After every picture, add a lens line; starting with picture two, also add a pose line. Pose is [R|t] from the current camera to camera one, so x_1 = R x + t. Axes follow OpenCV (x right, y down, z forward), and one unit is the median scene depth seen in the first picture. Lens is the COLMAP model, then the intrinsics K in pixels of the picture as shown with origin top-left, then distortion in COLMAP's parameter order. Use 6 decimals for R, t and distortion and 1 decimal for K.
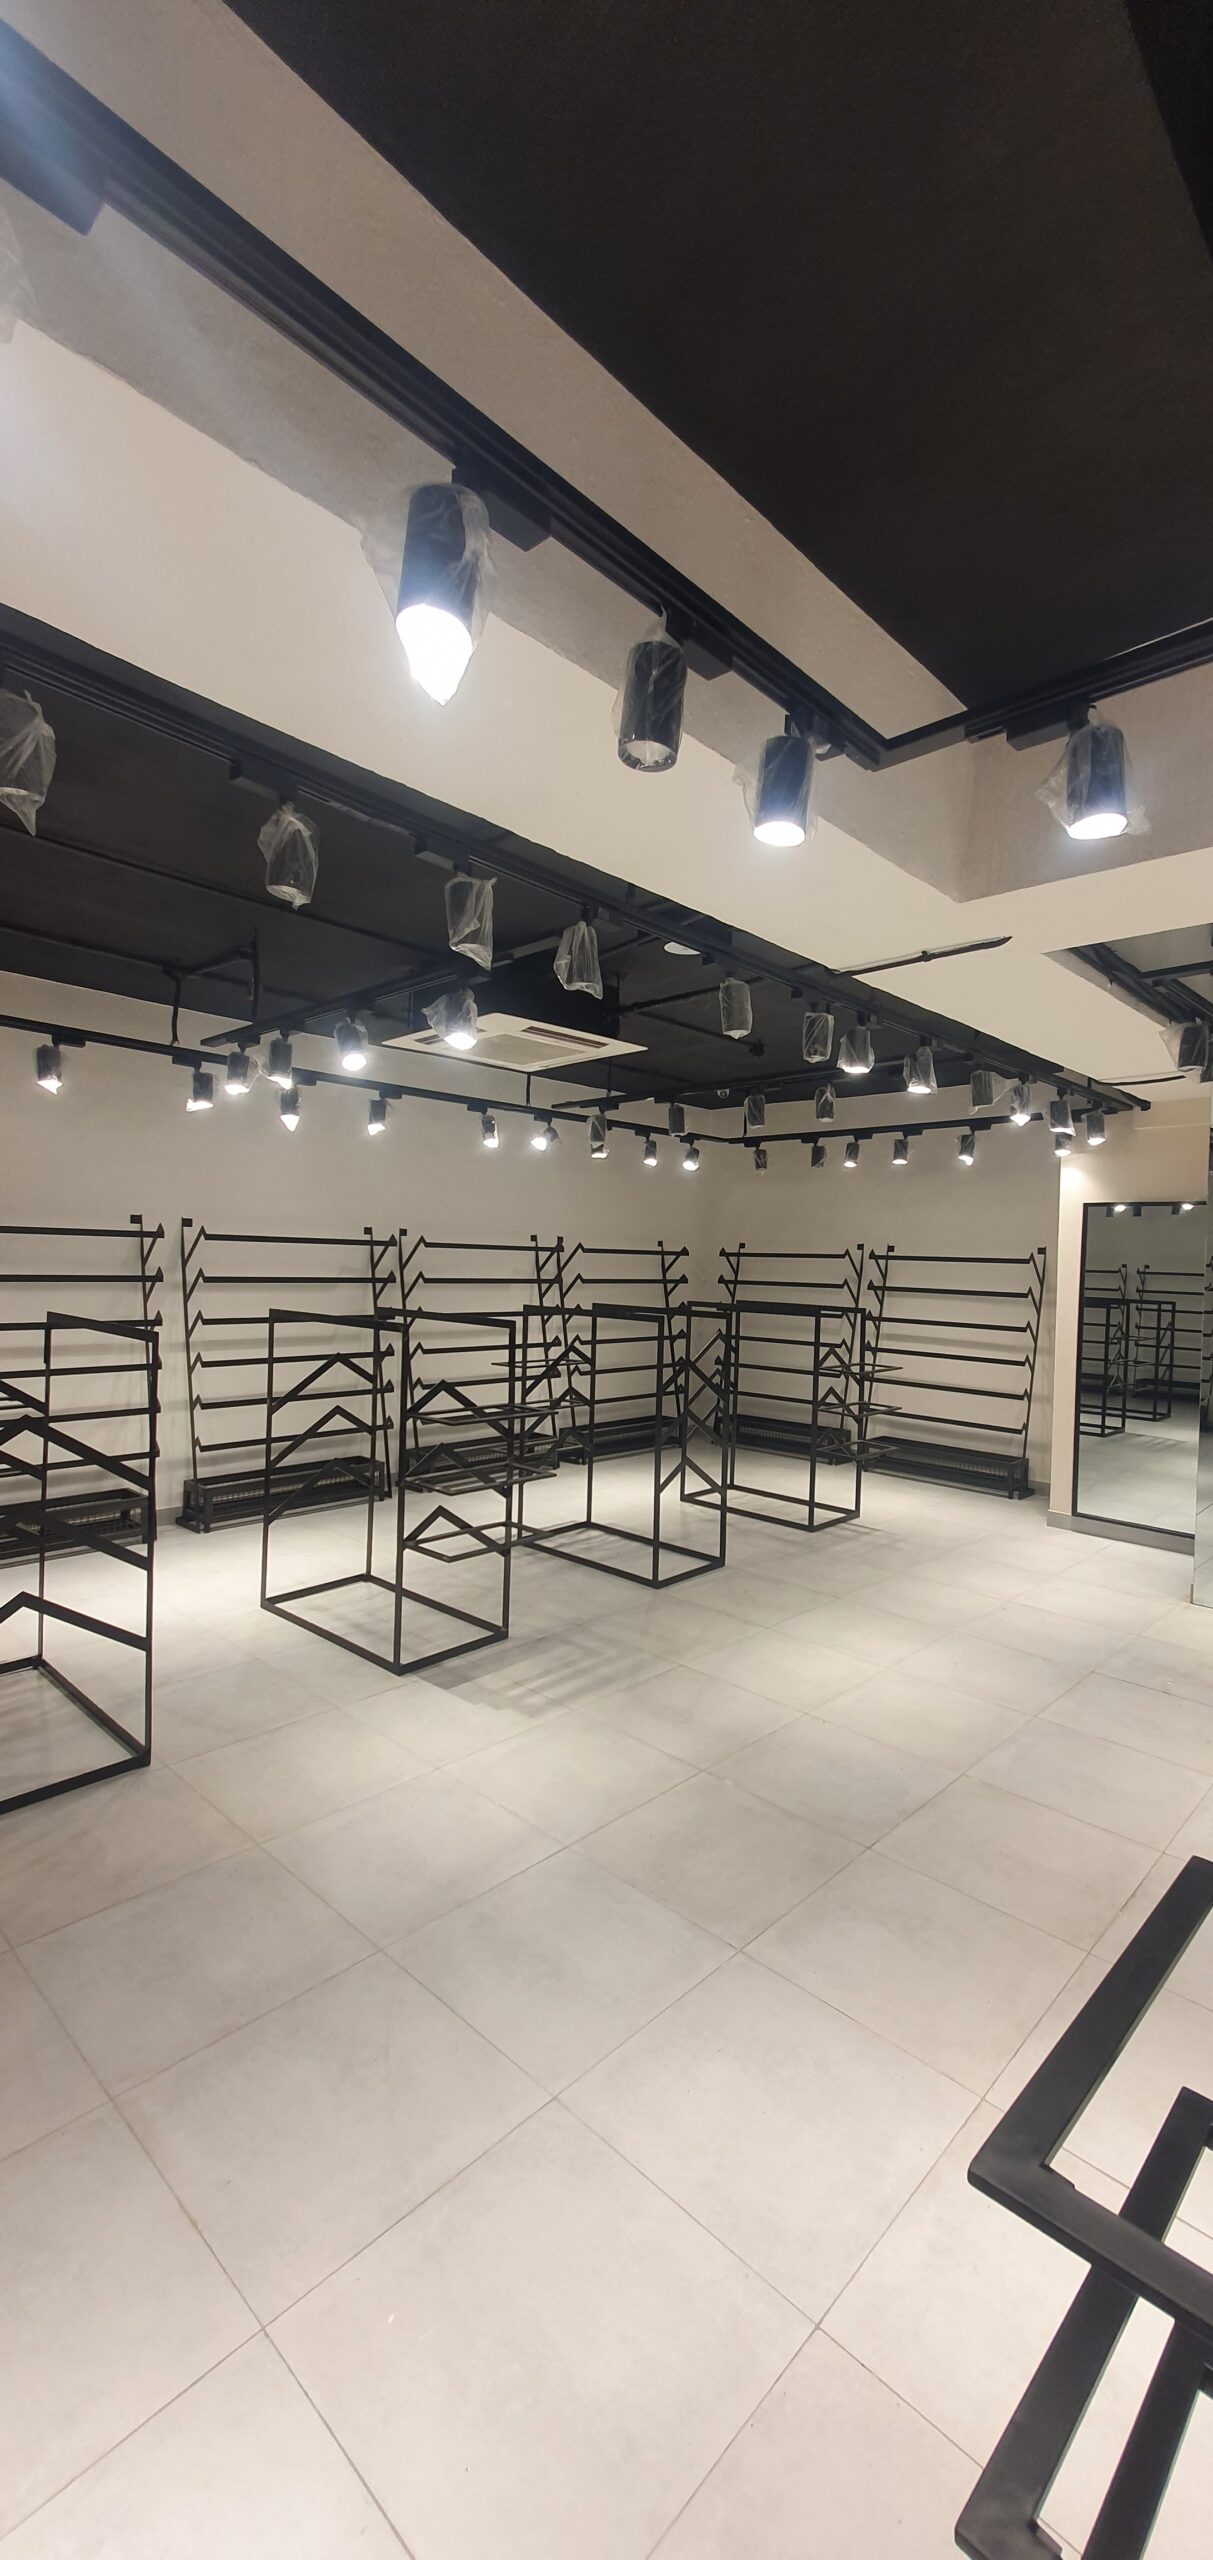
lens RADIAL K [[1016.5, 0, 639.7], [0, 1016.5, 1274.7], [0, 0, 1]] dist [0.014870, -0.000107]
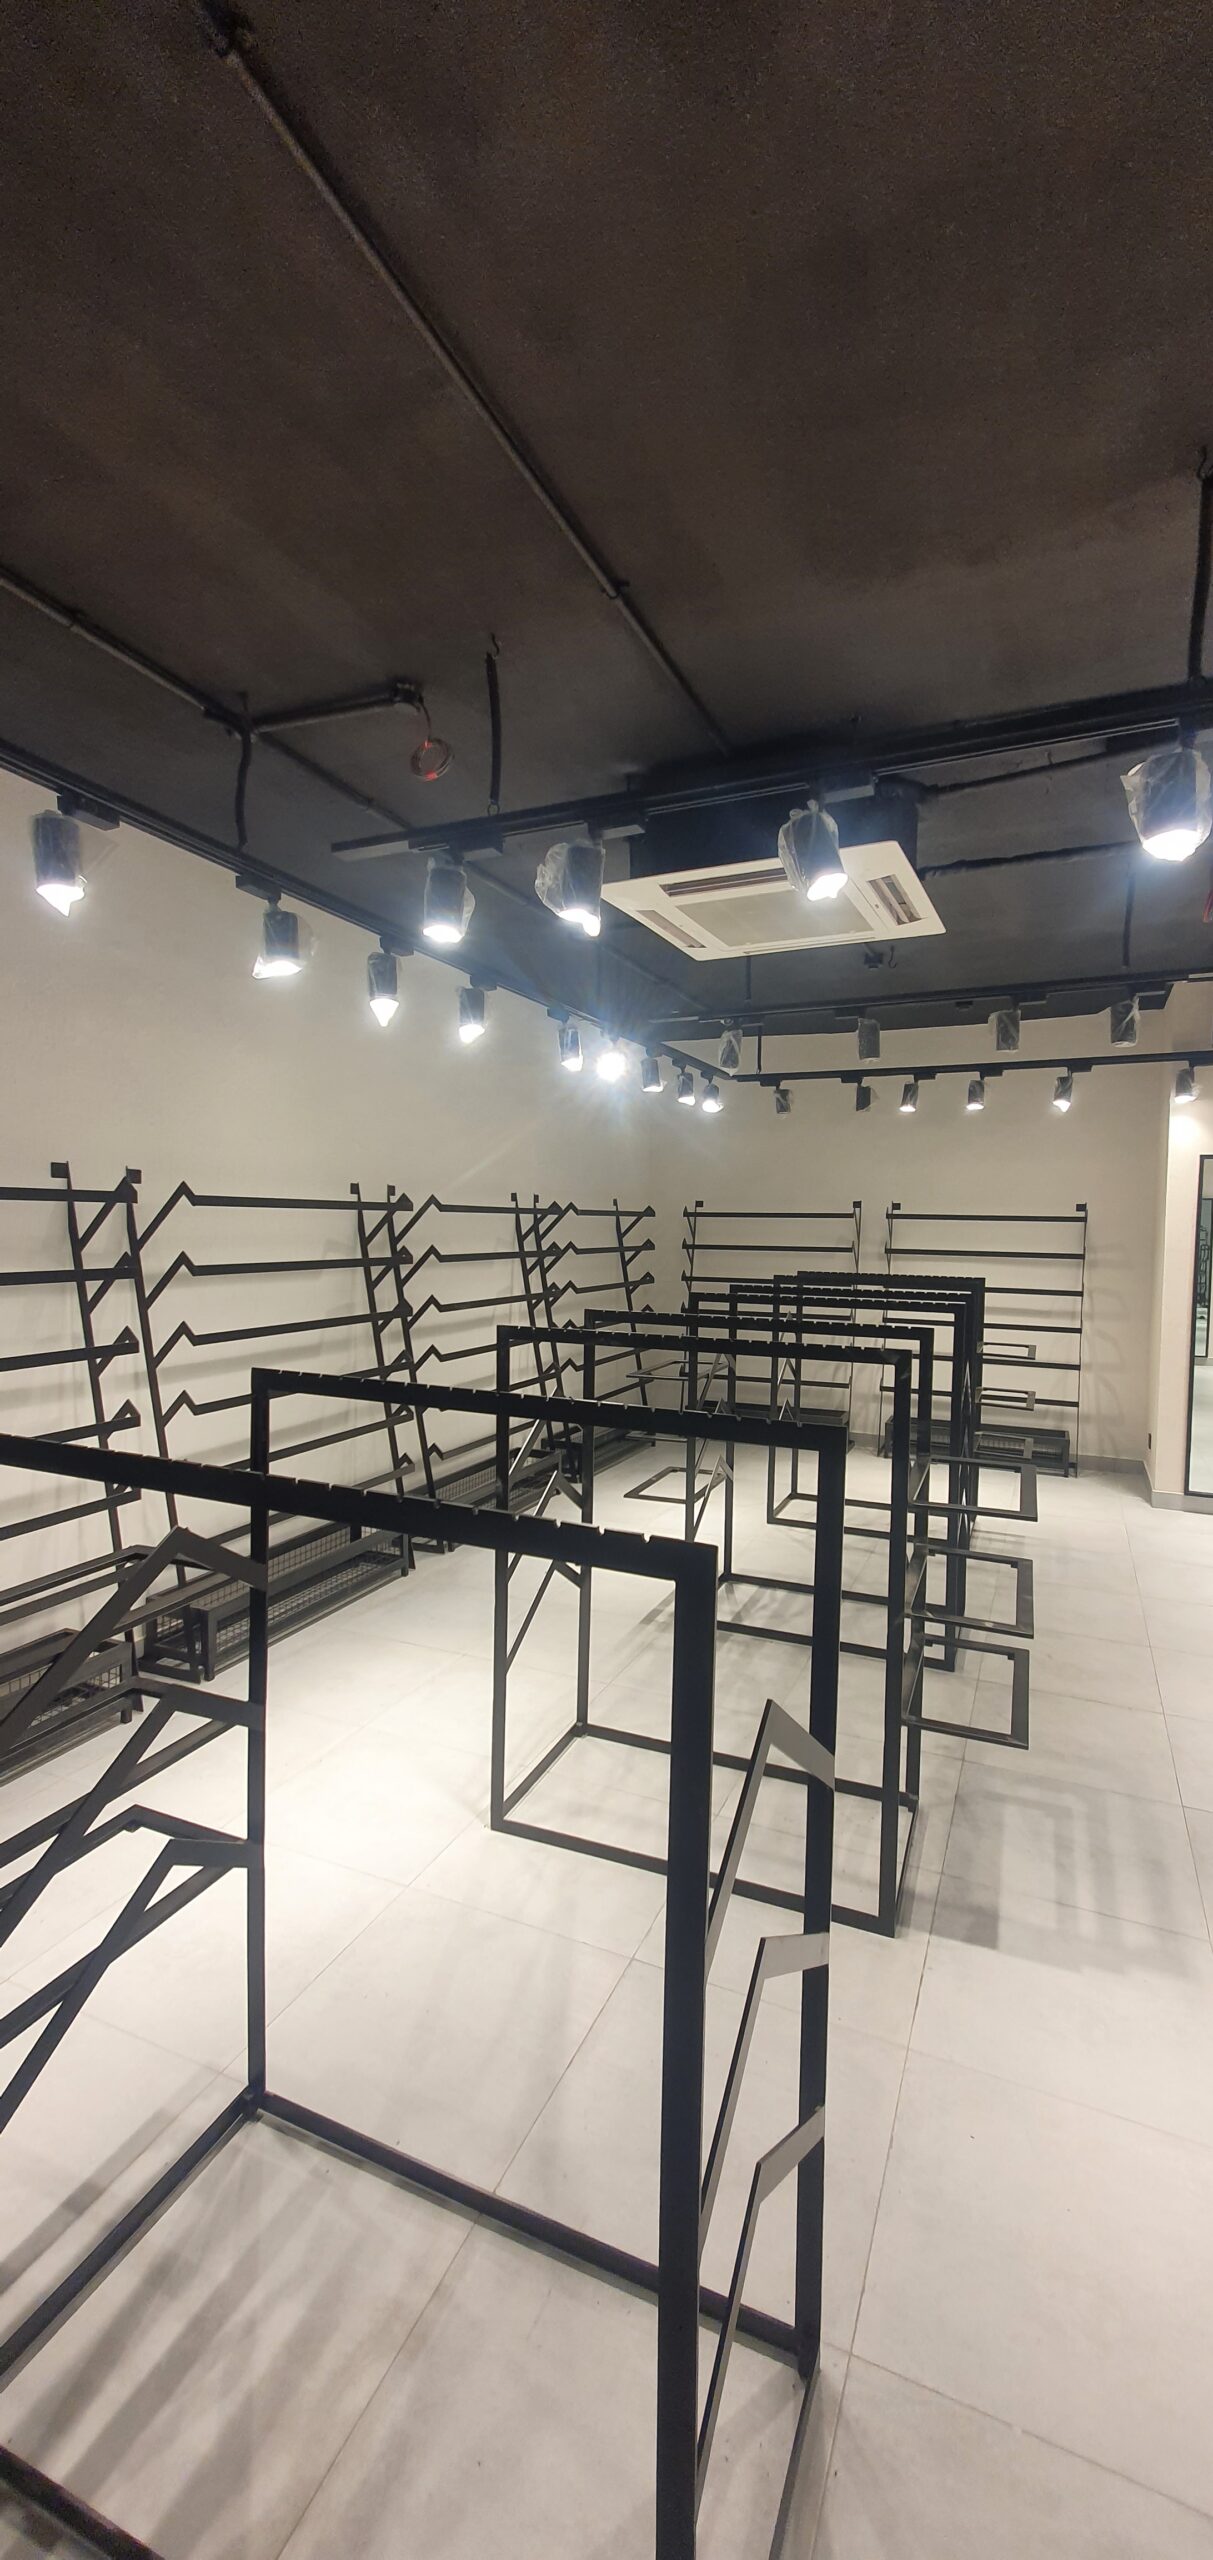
lens RADIAL K [[1011.7, 0, 637.4], [0, 1011.7, 1273.7], [0, 0, 1]] dist [0.010425, -0.003950]
pose [[0.939589, -0.032203, 0.340786, -0.357585], [0.017586, 0.998791, 0.045896, -0.015146], [-0.341852, -0.037131, 0.939020, 0.320431]]
